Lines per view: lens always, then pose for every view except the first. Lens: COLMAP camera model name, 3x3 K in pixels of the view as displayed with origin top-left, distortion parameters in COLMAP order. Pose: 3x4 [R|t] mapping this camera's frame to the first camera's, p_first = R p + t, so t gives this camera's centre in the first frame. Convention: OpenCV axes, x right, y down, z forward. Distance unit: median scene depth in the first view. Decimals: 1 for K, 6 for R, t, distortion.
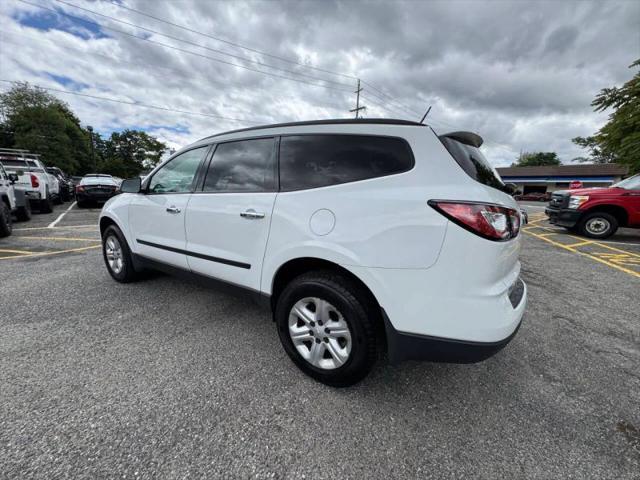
lens RADIAL K [[259.0, 0, 320.4], [0, 259.0, 234.9], [0, 0, 1]] dist [-0.000962, -0.000242]
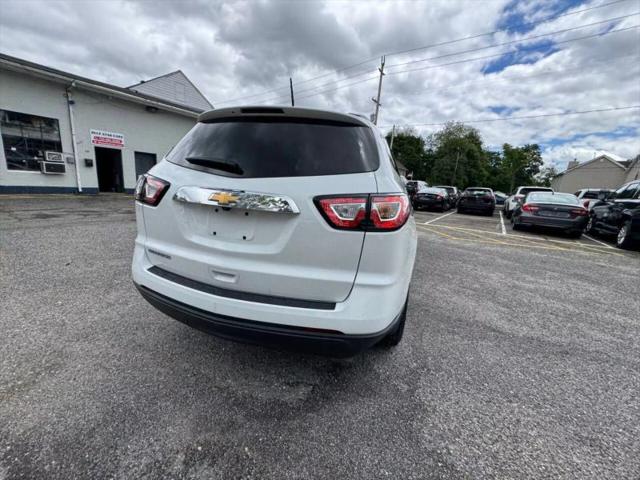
lens RADIAL K [[259.7, 0, 319.2], [0, 259.7, 239.6], [0, 0, 1]] dist [-0.002299, 0.000298]
pose [[0.258591, 0.191501, -0.946815, 1.205456], [-0.231384, 0.963898, 0.131762, -0.094188], [0.937866, 0.185006, 0.293566, 0.829250]]
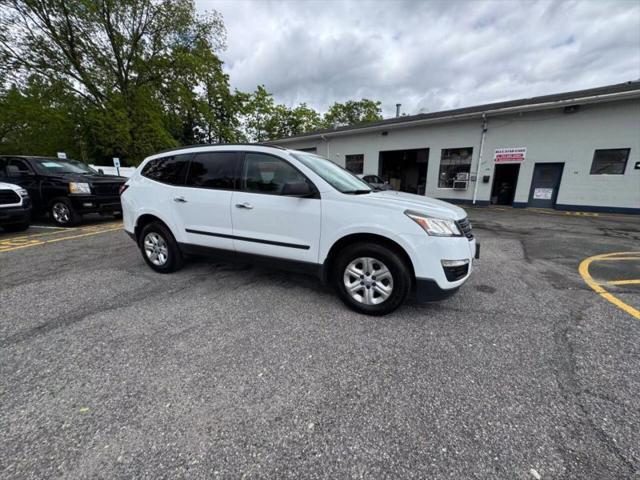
lens RADIAL K [[254.7, 0, 317.2], [0, 254.7, 247.0], [0, 0, 1]] dist [0.000642, -0.000580]
pose [[-0.990642, -0.004009, -0.136425, -0.329317], [-0.060857, 0.907676, 0.415236, -0.552990], [0.122165, 0.419653, -0.899426, 2.948821]]
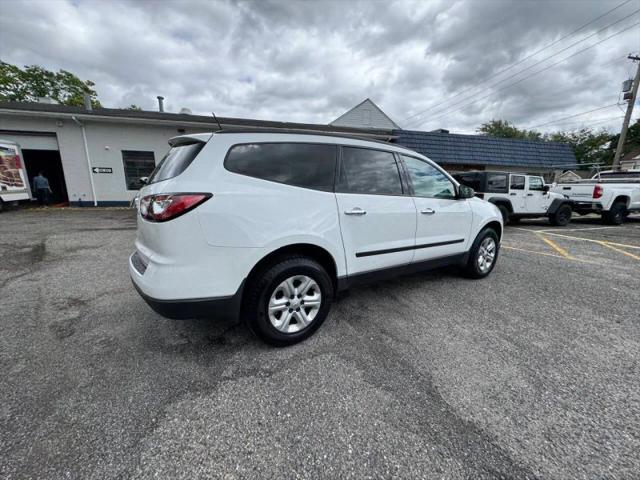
lens RADIAL K [[257.5, 0, 317.5], [0, 257.5, 243.6], [0, 0, 1]] dist [-0.001866, -0.000053]
pose [[-0.451968, 0.156663, -0.878169, 1.153669], [-0.184905, 0.946622, 0.264040, -0.282435], [0.872660, 0.281716, -0.398875, 1.792537]]
